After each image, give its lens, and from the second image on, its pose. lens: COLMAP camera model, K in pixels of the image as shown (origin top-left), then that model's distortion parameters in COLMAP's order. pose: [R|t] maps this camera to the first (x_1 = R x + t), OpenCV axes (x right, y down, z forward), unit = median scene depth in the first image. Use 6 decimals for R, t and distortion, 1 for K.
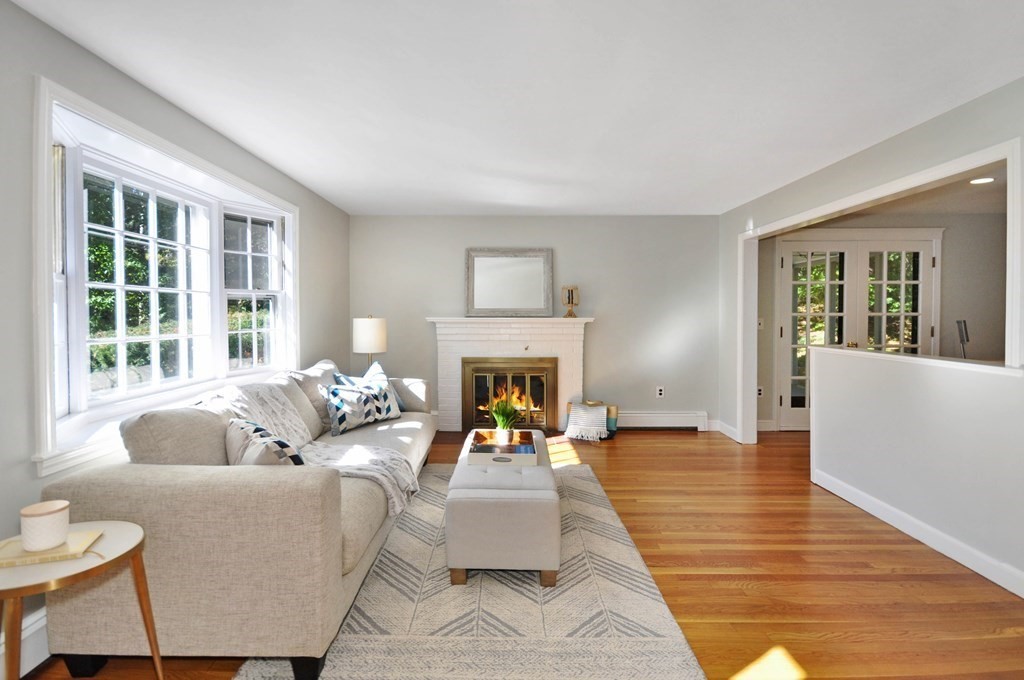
lens RADIAL K [[456.6, 0, 509.8], [0, 456.6, 306.6], [0, 0, 1]] dist [-0.010905, -0.000282]
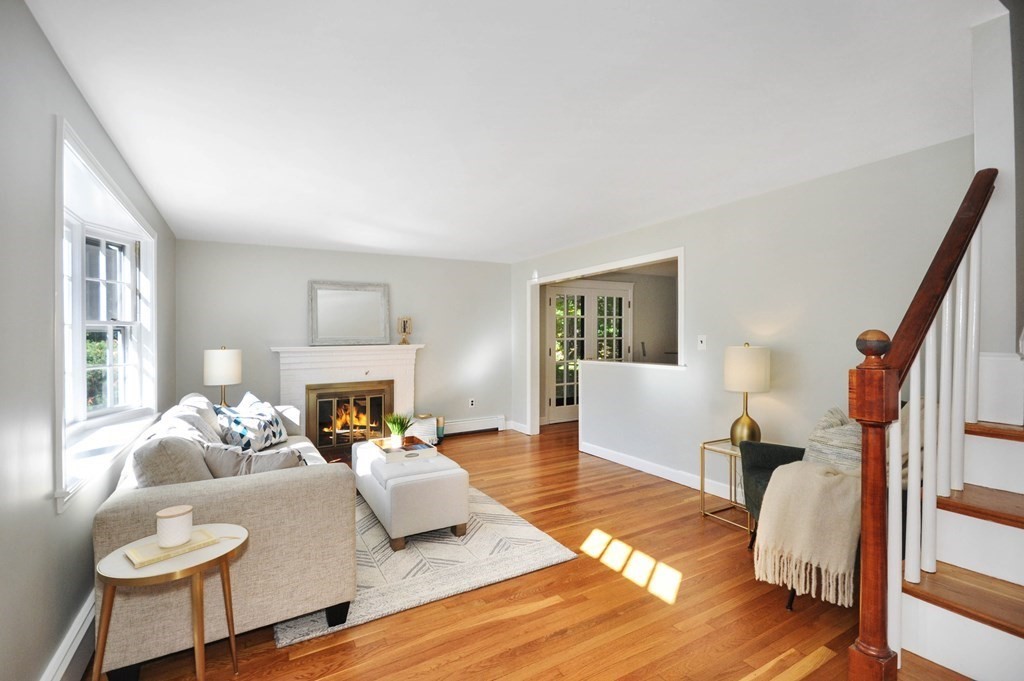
lens RADIAL K [[460.2, 0, 516.0], [0, 460.2, 330.6], [0, 0, 1]] dist [0.000658, 0.000145]
pose [[0.849412, -0.002796, 0.527723, -0.326041], [0.004825, 0.999985, -0.002468, -0.010257], [-0.527708, 0.004642, 0.849413, -0.190466]]
